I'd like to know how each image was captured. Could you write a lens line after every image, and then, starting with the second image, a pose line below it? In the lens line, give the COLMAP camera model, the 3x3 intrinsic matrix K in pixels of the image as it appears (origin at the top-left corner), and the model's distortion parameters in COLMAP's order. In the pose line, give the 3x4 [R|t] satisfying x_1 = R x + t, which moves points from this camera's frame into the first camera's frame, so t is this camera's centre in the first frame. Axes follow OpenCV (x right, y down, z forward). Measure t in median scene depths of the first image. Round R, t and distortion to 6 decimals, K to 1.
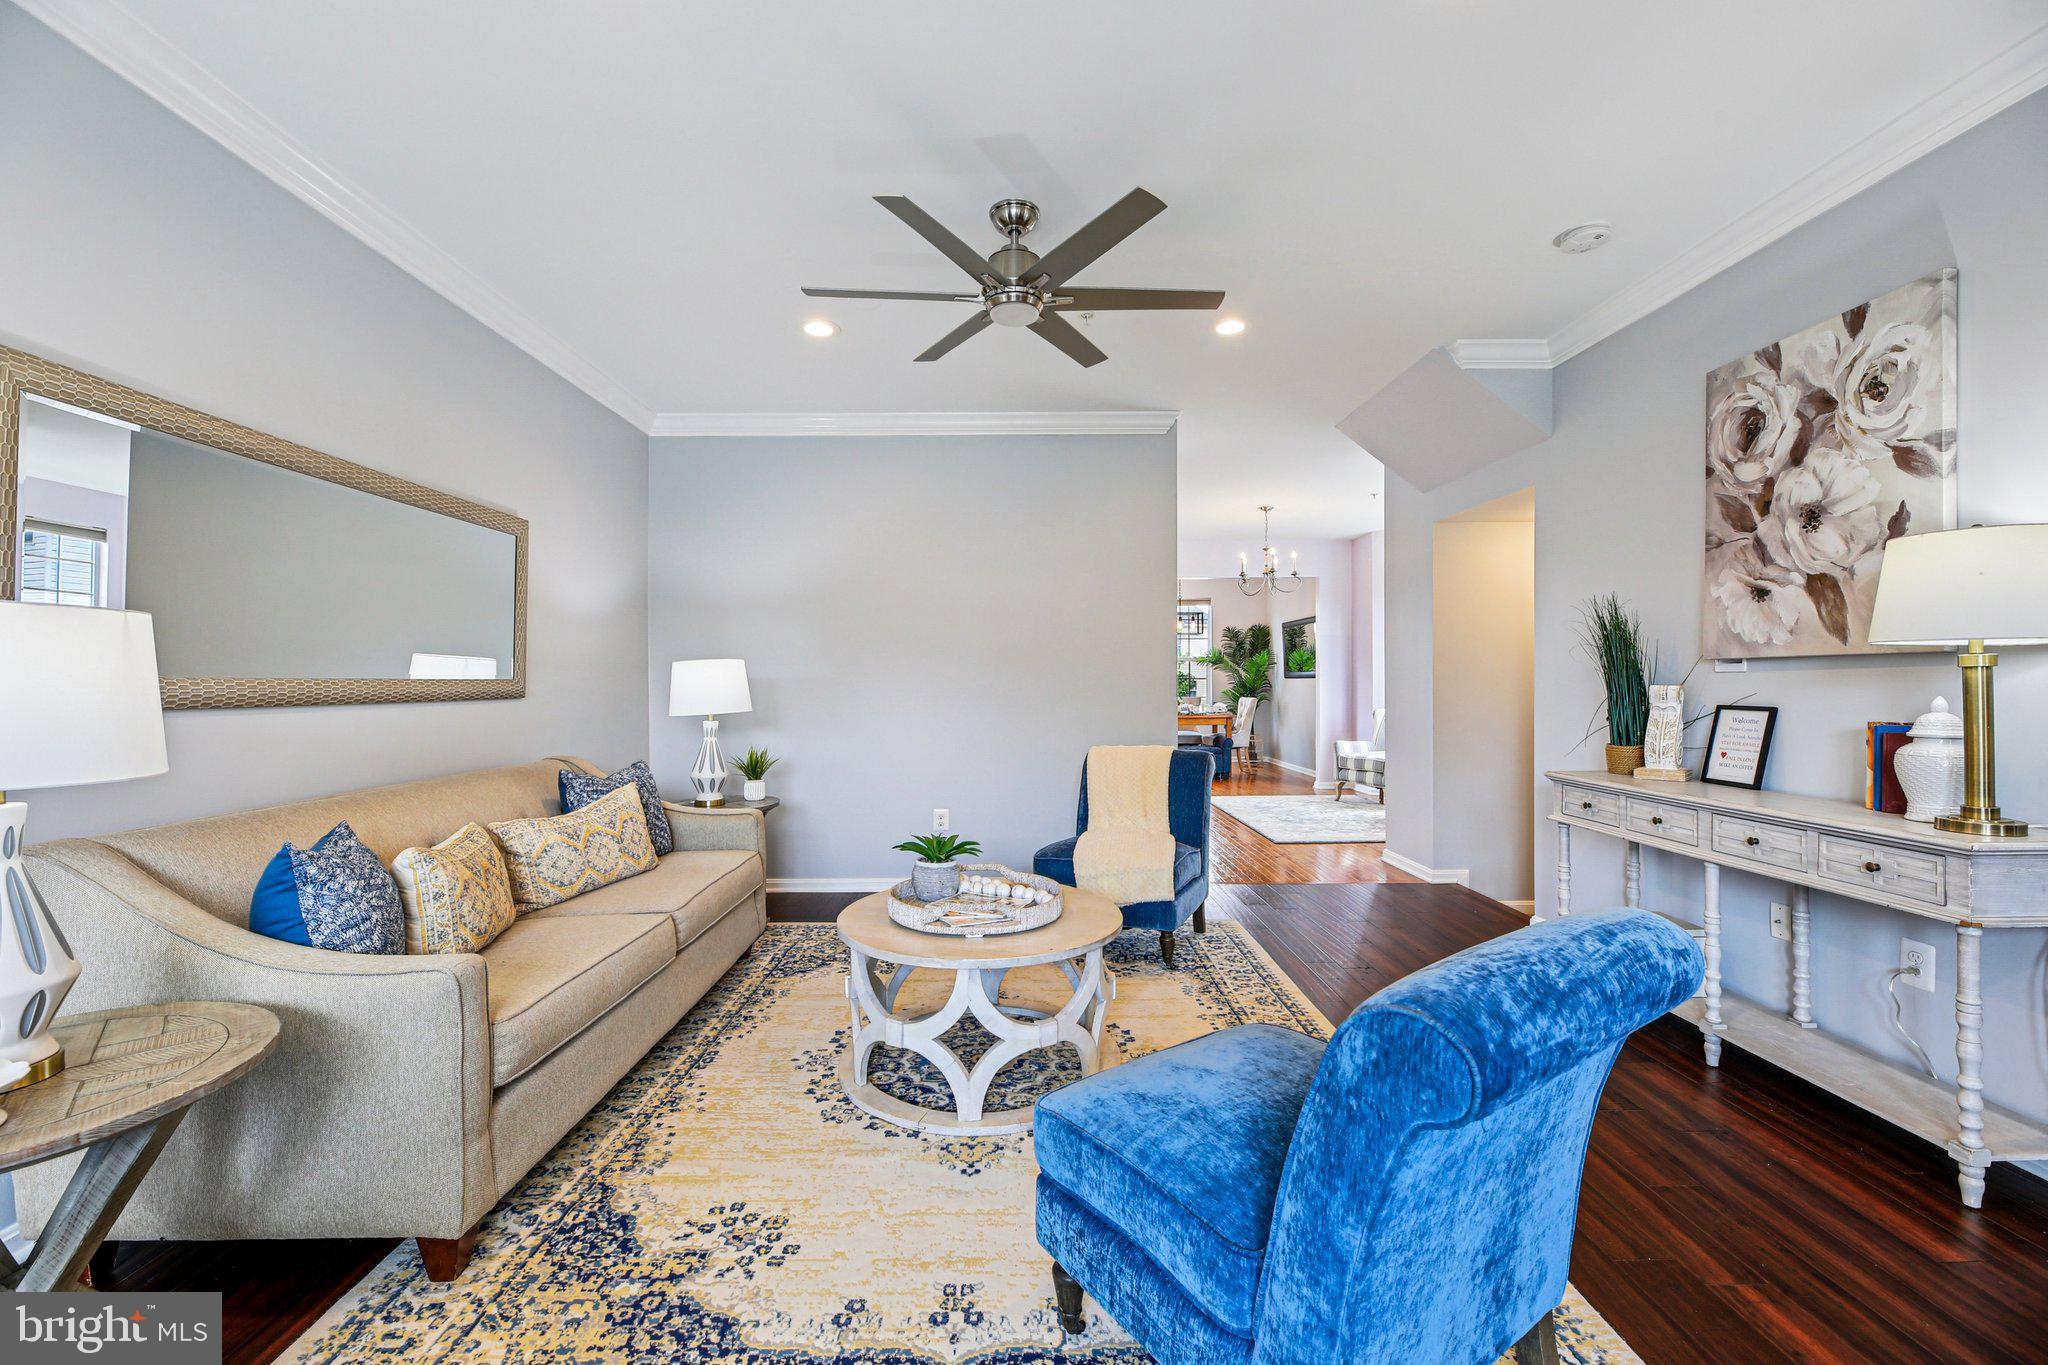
lens RADIAL K [[837.7, 0, 1012.8], [0, 837.7, 670.6], [0, 0, 1]] dist [-0.002558, -0.000935]
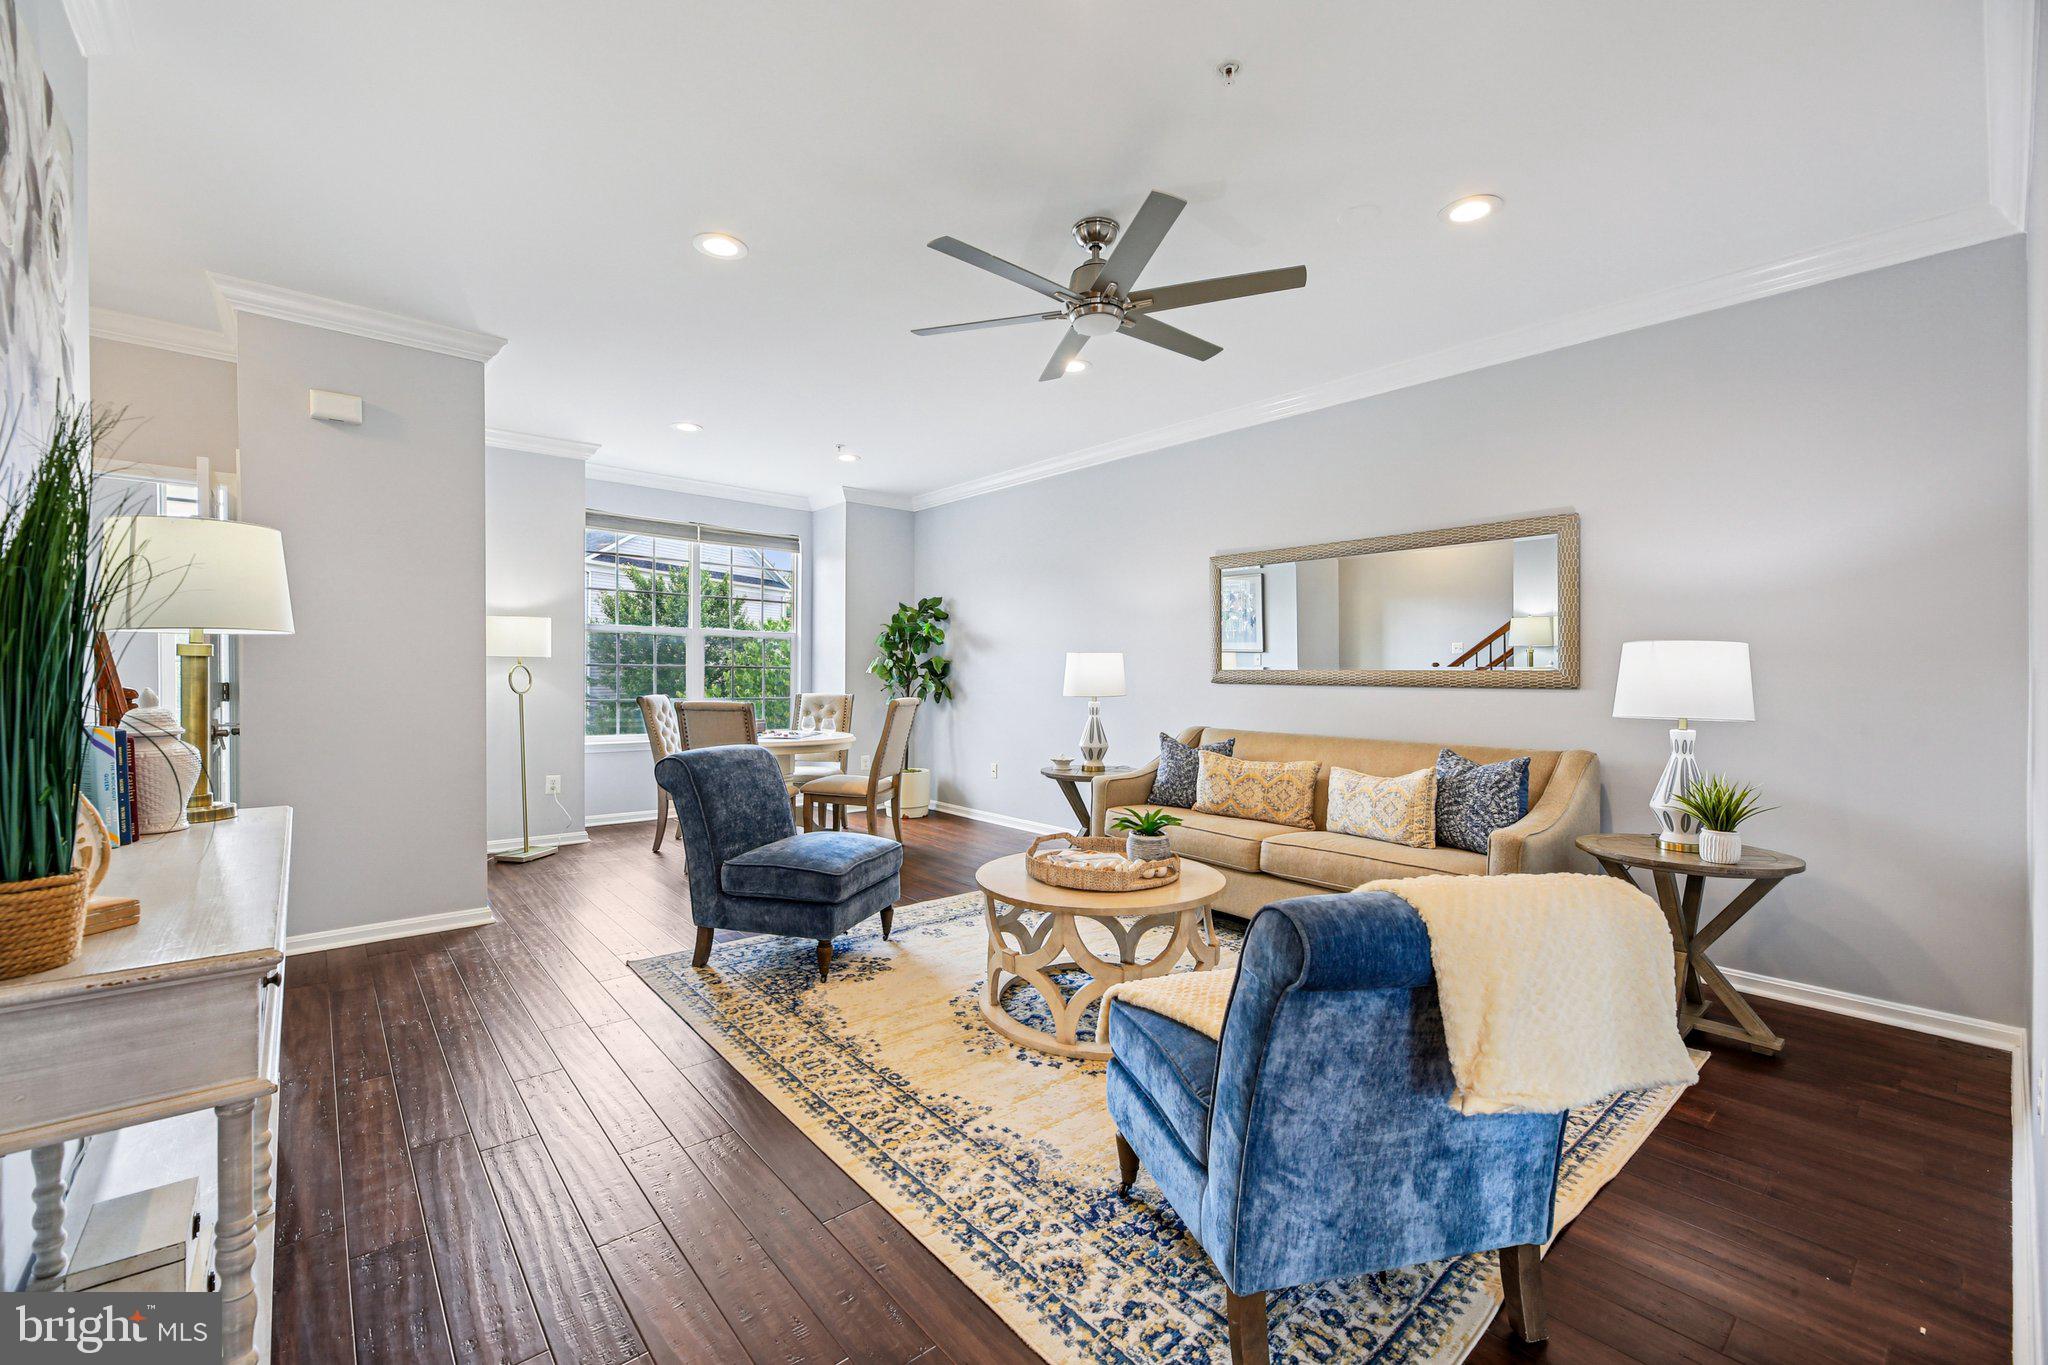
lens RADIAL K [[837.7, 0, 1012.8], [0, 837.7, 670.6], [0, 0, 1]] dist [-0.002558, -0.000935]
pose [[-0.770330, -0.003451, -0.637636, 0.614299], [0.008226, 0.999848, -0.015348, 0.021359], [0.637593, -0.017069, -0.770185, 1.420730]]
